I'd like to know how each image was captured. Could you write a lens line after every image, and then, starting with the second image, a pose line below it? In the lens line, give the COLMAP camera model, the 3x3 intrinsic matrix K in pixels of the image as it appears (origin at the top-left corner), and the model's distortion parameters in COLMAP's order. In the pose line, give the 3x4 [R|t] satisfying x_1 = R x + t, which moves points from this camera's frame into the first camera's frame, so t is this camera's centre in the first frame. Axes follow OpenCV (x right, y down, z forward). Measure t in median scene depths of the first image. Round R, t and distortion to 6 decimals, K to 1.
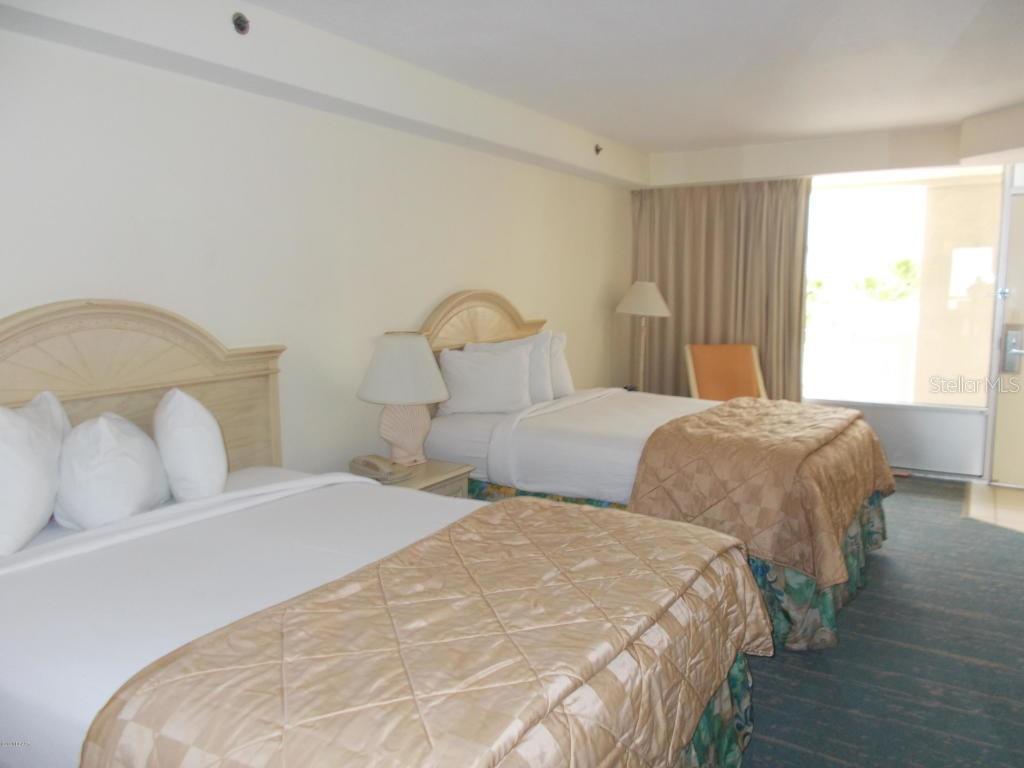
lens RADIAL K [[778.2, 0, 512.0], [0, 778.2, 384.0], [0, 0, 1]] dist [0.000515, 0.000203]
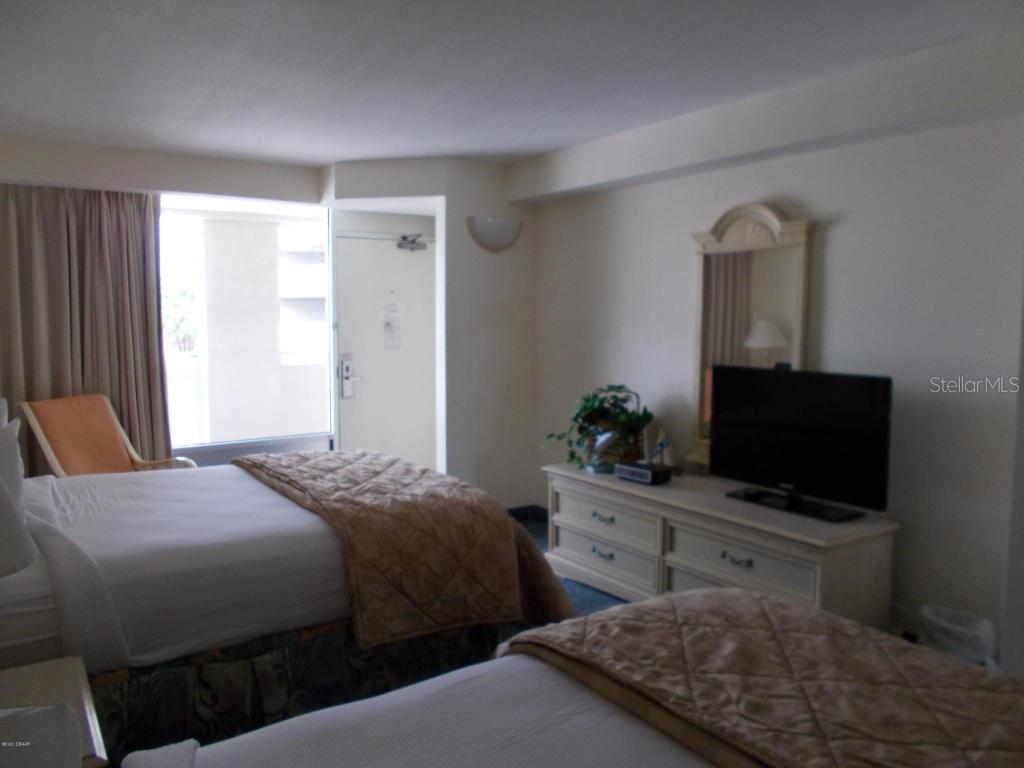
lens RADIAL K [[778.2, 0, 512.0], [0, 778.2, 384.0], [0, 0, 1]] dist [0.000515, 0.000203]
pose [[0.368038, -0.084673, 0.925947, -0.275687], [0.116263, 0.992220, 0.044522, -0.050844], [-0.922513, 0.091268, 0.375019, 0.332751]]
